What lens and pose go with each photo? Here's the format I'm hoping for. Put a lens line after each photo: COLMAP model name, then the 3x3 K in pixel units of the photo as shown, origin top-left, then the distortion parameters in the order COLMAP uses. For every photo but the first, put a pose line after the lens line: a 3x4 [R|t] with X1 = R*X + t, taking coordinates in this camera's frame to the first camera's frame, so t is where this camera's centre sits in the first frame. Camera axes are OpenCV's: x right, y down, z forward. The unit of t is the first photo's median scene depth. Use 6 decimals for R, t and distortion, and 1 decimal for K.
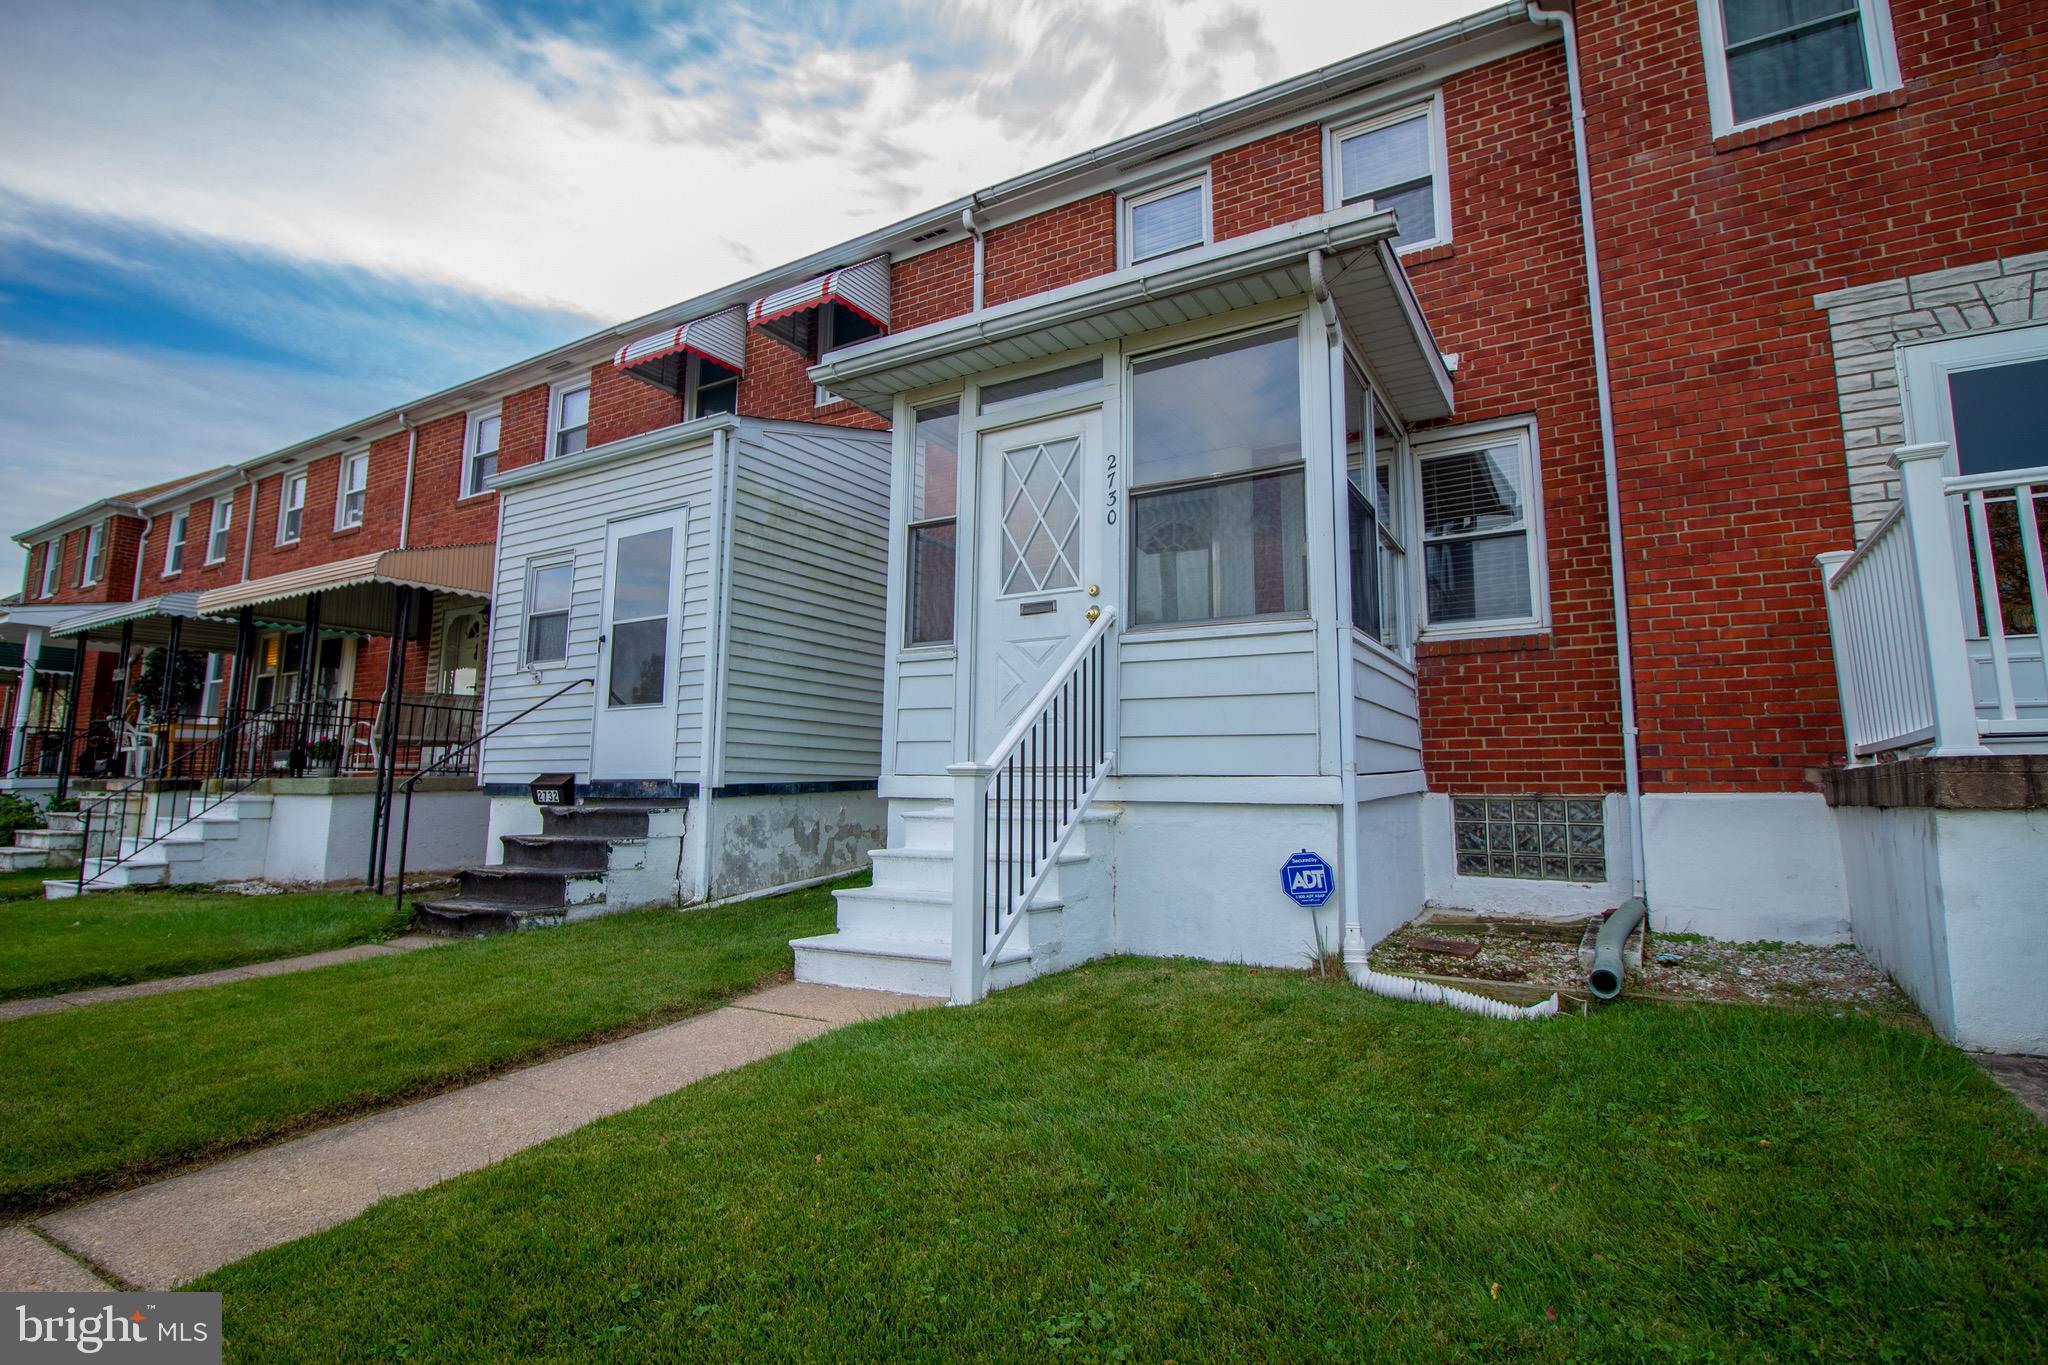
lens RADIAL K [[1010.1, 0, 1022.5], [0, 1010.1, 650.2], [0, 0, 1]] dist [0.000759, -0.013287]
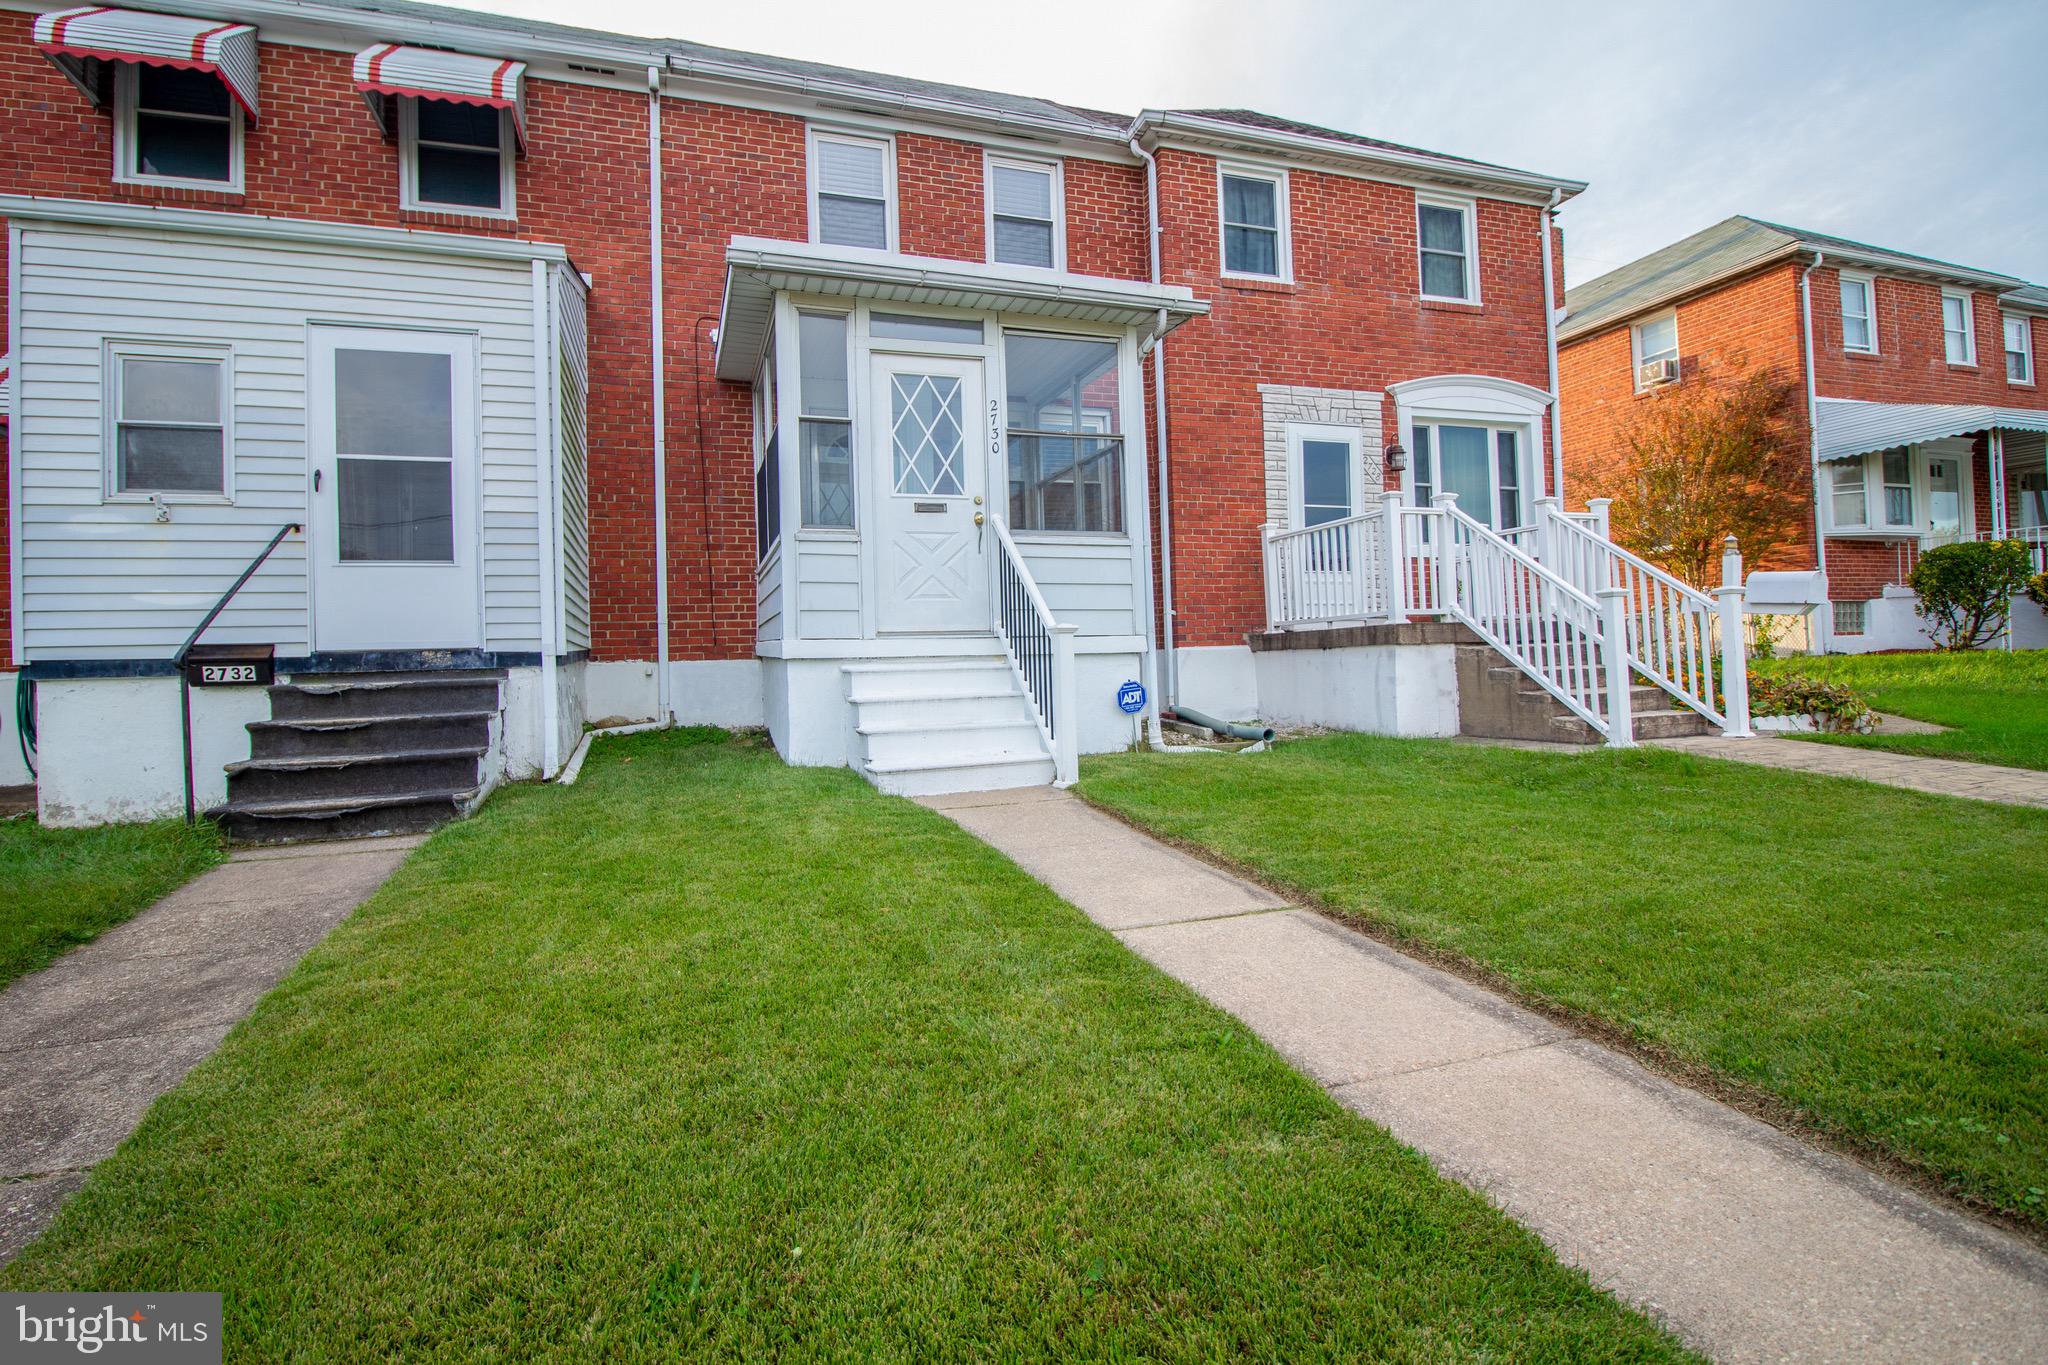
lens RADIAL K [[1010.1, 0, 1022.5], [0, 1010.1, 650.2], [0, 0, 1]] dist [0.000759, -0.013287]
pose [[0.633500, -0.010052, 0.773677, -0.873605], [-0.076870, 0.994151, 0.075859, 0.030456], [-0.769914, -0.107529, 0.629022, 0.084951]]
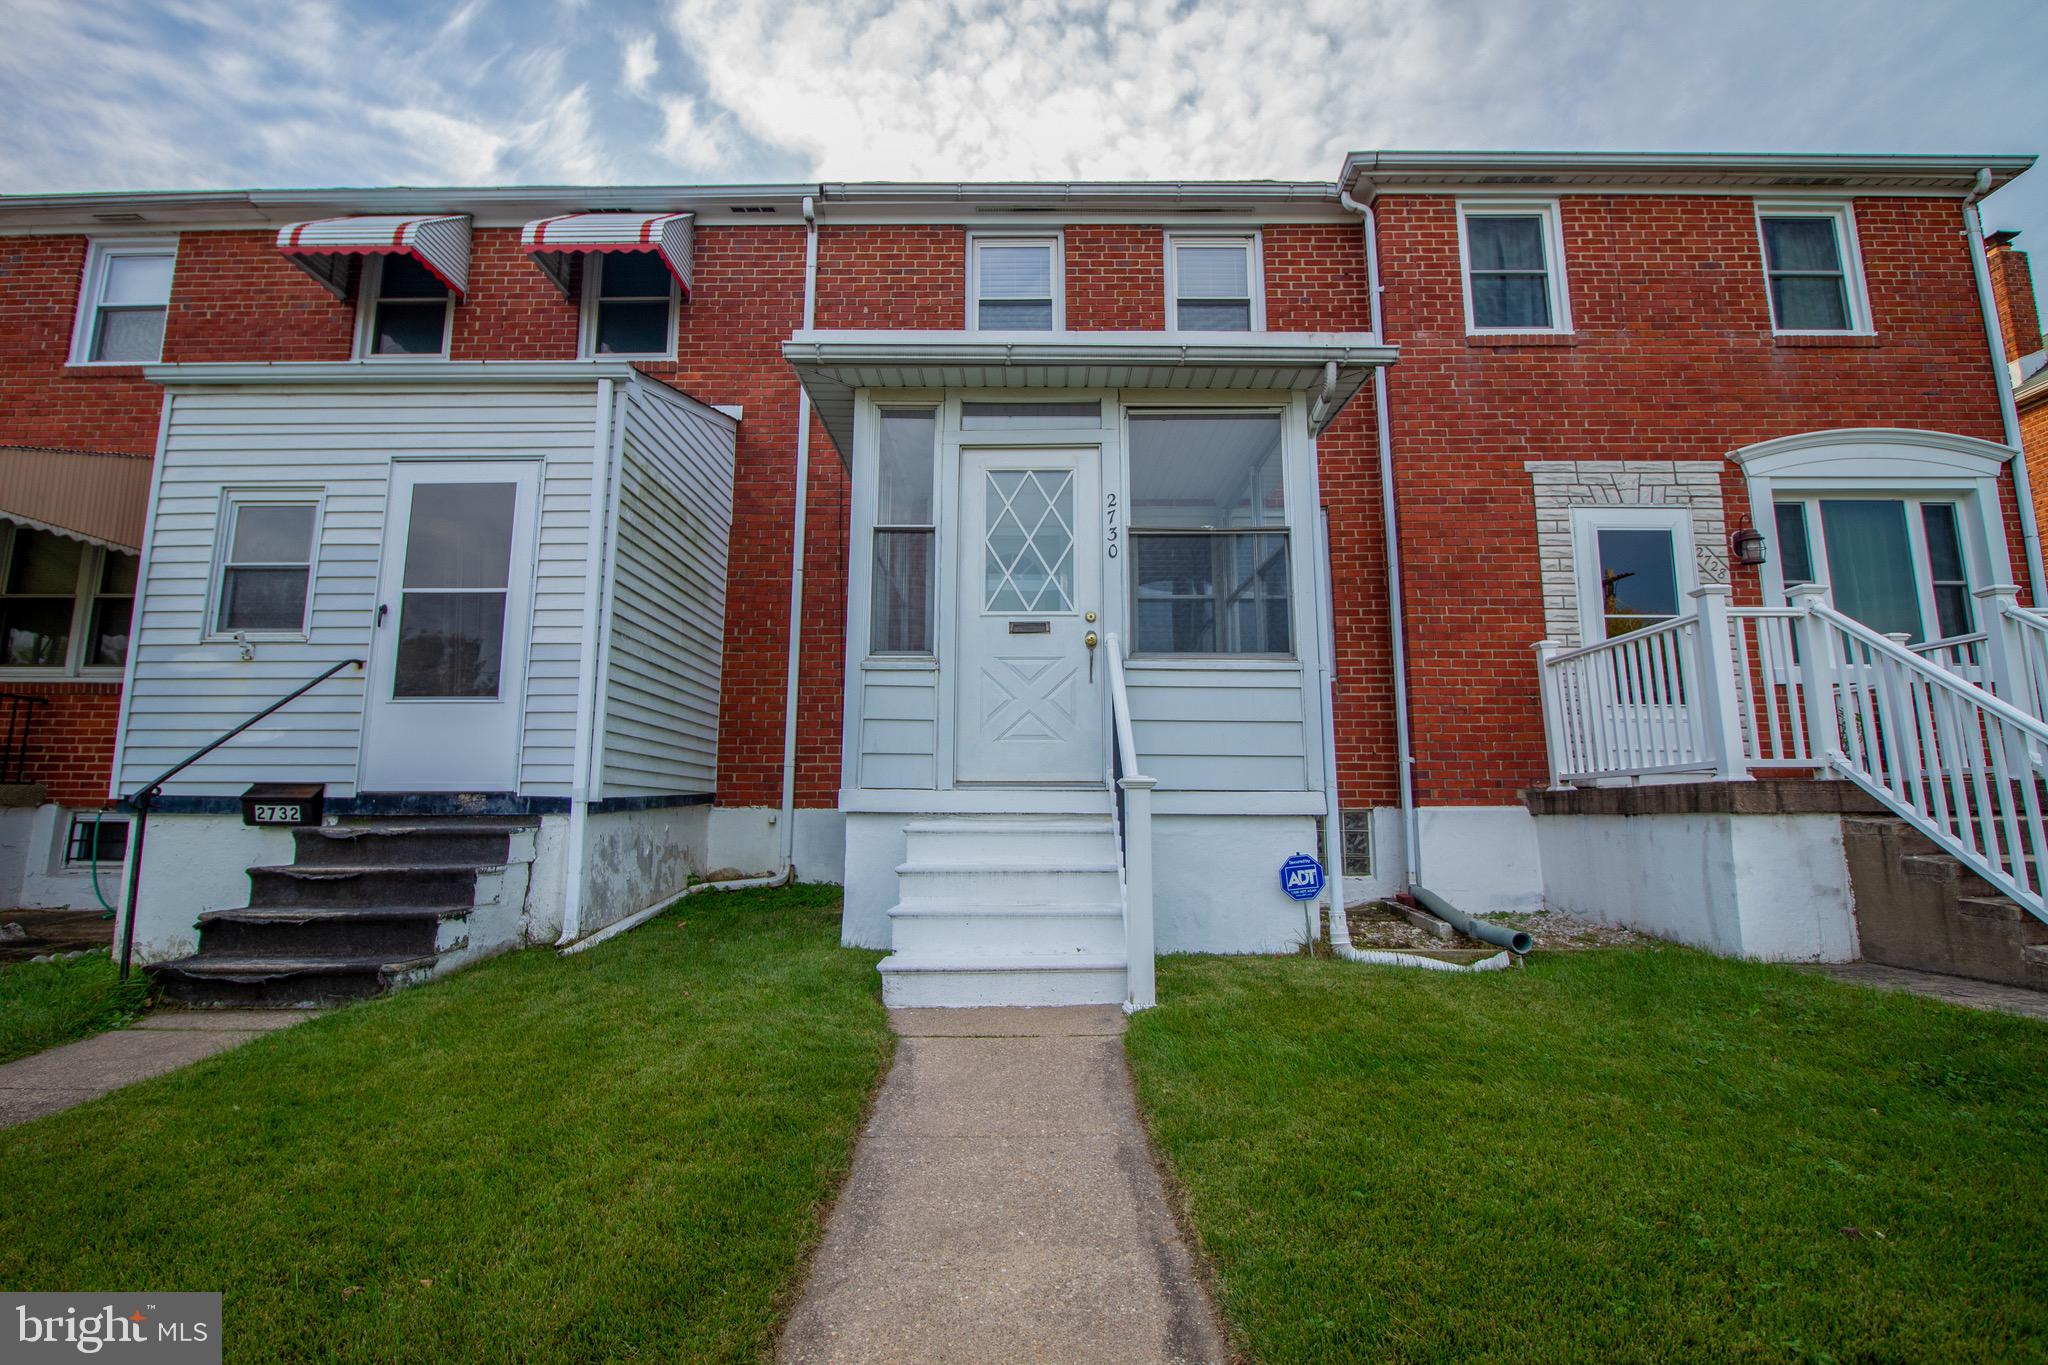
lens RADIAL K [[1010.1, 0, 1022.5], [0, 1010.1, 650.2], [0, 0, 1]] dist [0.000759, -0.013287]
pose [[0.855244, 0.078583, 0.512233, -0.503324], [-0.068526, 0.996905, -0.038524, 0.020956], [-0.513675, -0.002154, 0.857982, 0.111868]]
